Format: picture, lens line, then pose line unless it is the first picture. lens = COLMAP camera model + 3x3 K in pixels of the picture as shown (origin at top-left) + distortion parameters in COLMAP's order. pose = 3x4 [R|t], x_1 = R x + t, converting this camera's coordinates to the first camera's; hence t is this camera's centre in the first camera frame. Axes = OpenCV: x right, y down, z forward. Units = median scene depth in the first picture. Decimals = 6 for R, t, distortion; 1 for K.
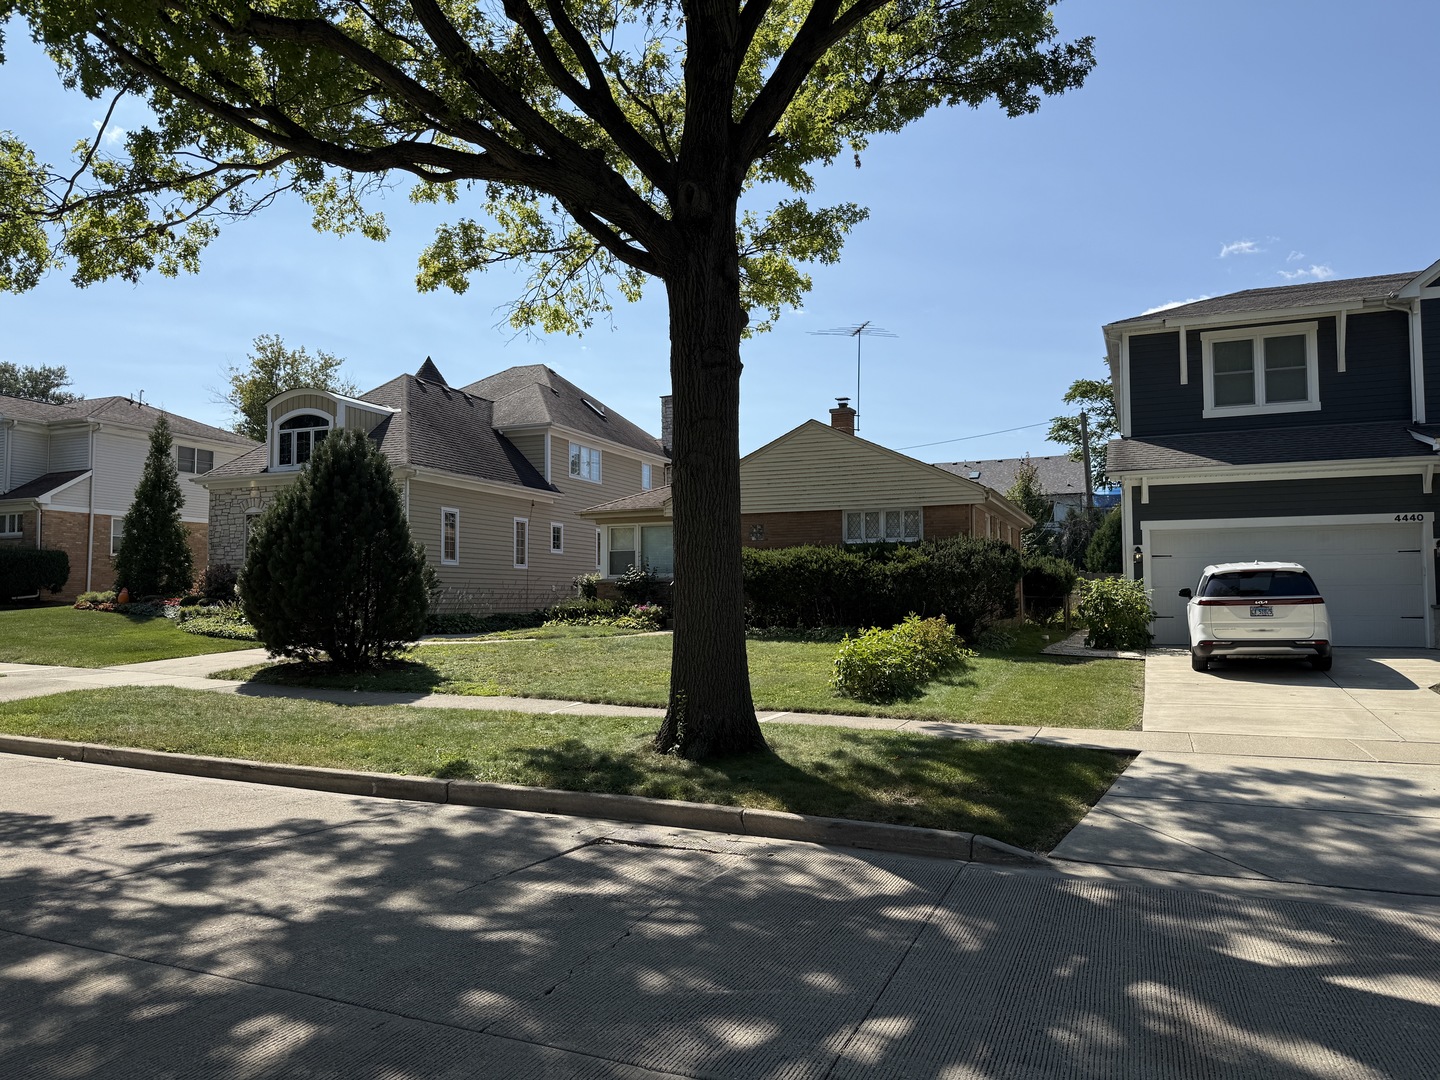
lens RADIAL K [[1012.8, 0, 710.2], [0, 1012.8, 539.2], [0, 0, 1]] dist [0.130085, -0.210417]
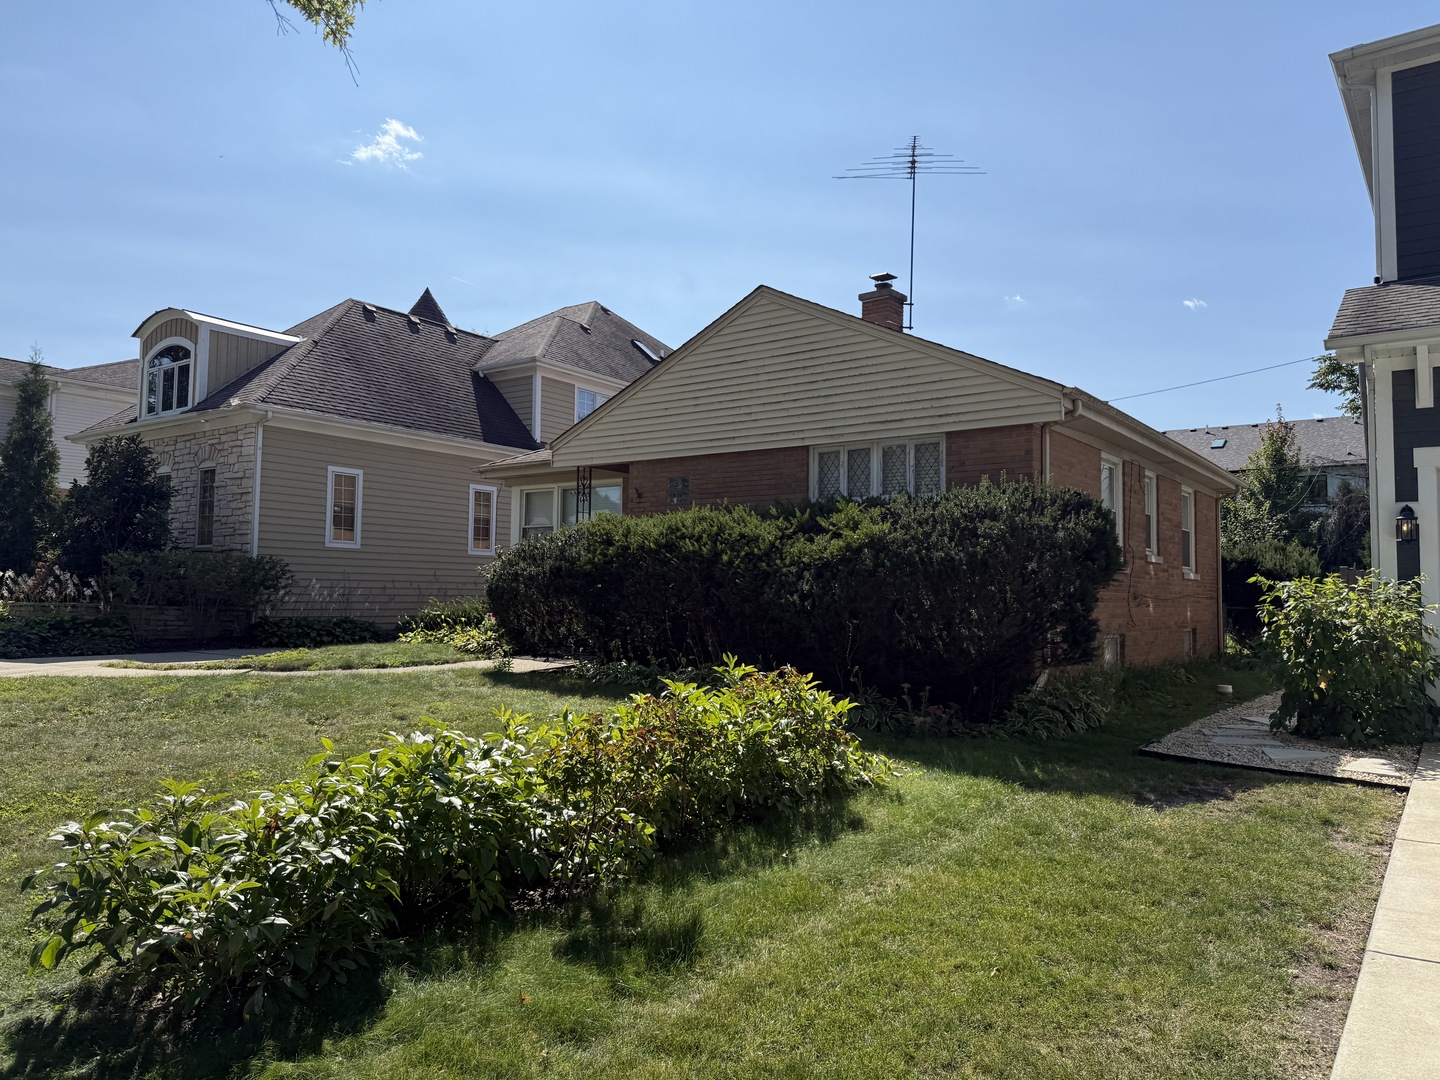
lens RADIAL K [[1007.9, 0, 720.0], [0, 1007.9, 540.0], [0, 0, 1]] dist [0.087208, -0.124492]
pose [[0.973231, 0.003483, -0.229803, 0.217689], [-0.001964, 0.999975, 0.006839, 0.018855], [0.229821, -0.006205, 0.973213, 0.479433]]
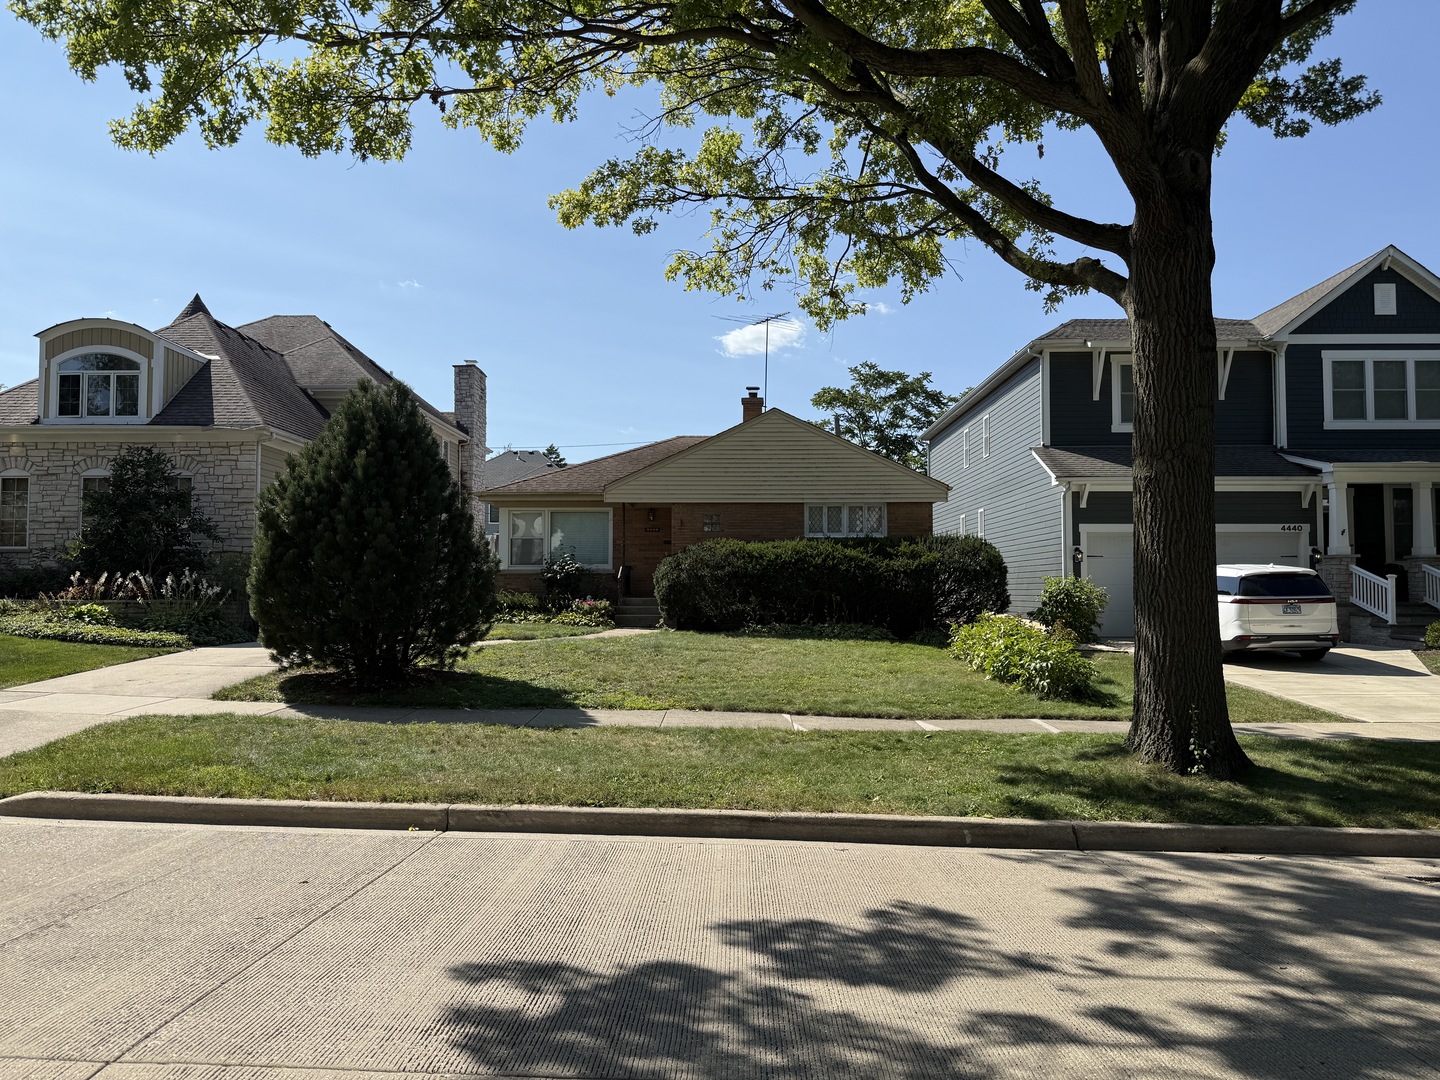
lens RADIAL K [[1012.8, 0, 710.2], [0, 1012.8, 539.2], [0, 0, 1]] dist [0.130085, -0.210417]
pose [[0.927987, 0.023752, 0.371856, -0.330587], [-0.027831, 0.999597, 0.005606, 0.003304], [-0.371573, -0.015551, 0.928274, 0.130966]]
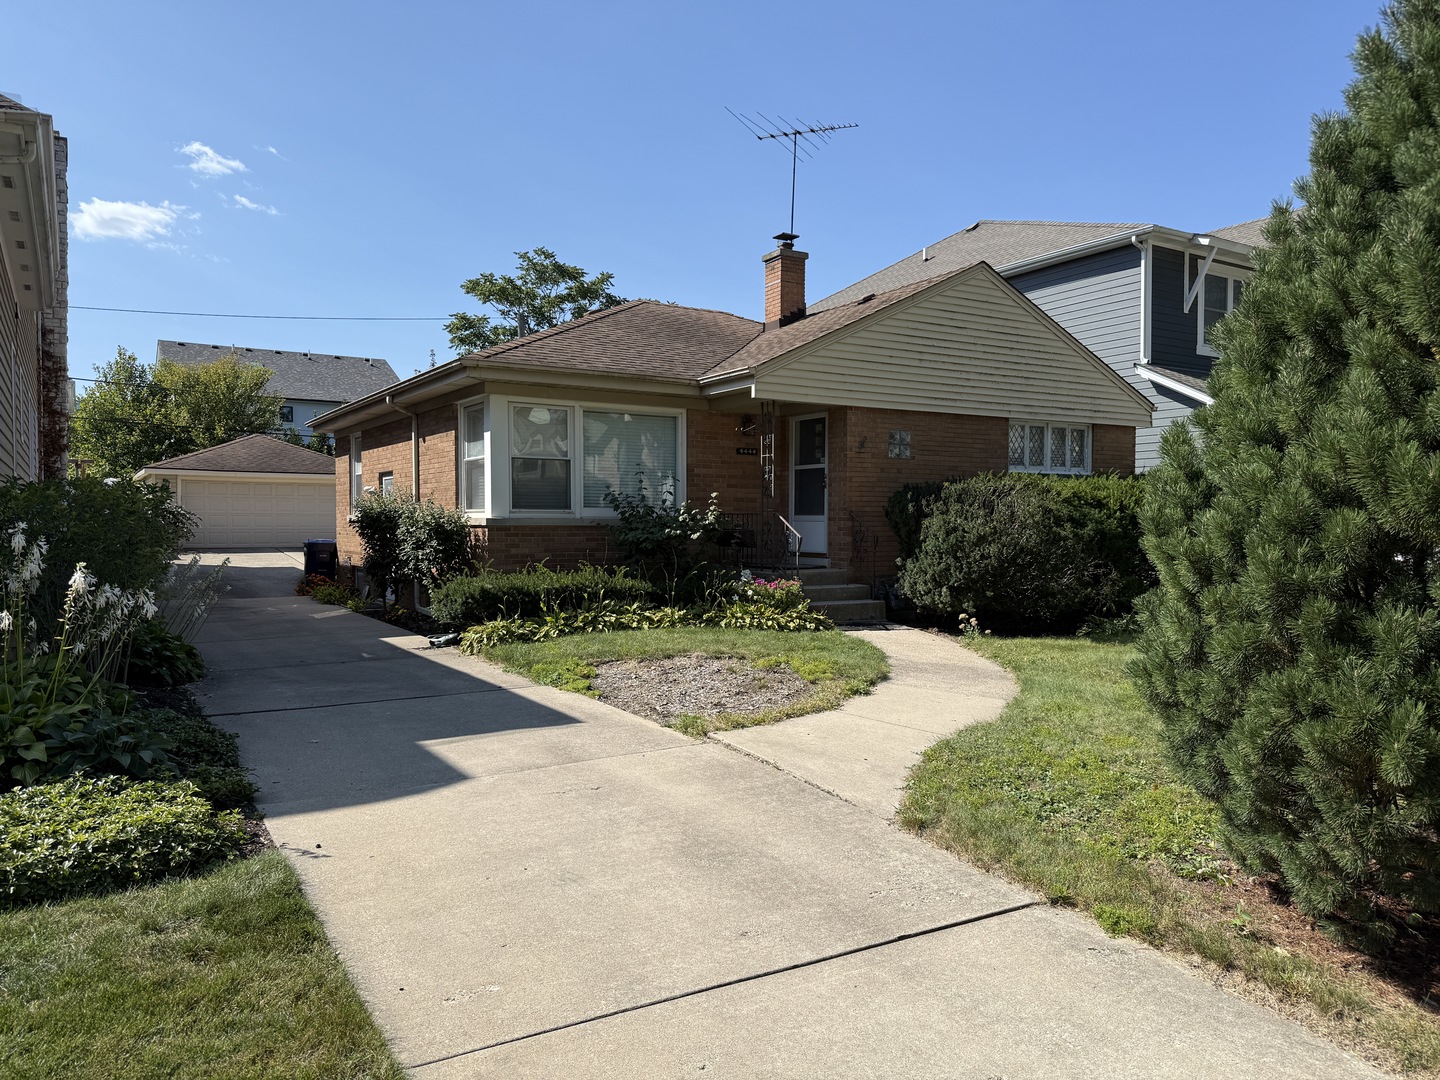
lens RADIAL K [[1015.6, 0, 683.3], [0, 1015.6, 558.7], [0, 0, 1]] dist [0.072613, -0.215450]
pose [[0.591019, -0.023637, 0.806311, -0.523732], [-0.055320, 0.996030, 0.069747, 0.026027], [-0.804758, -0.085827, 0.587365, 0.816414]]
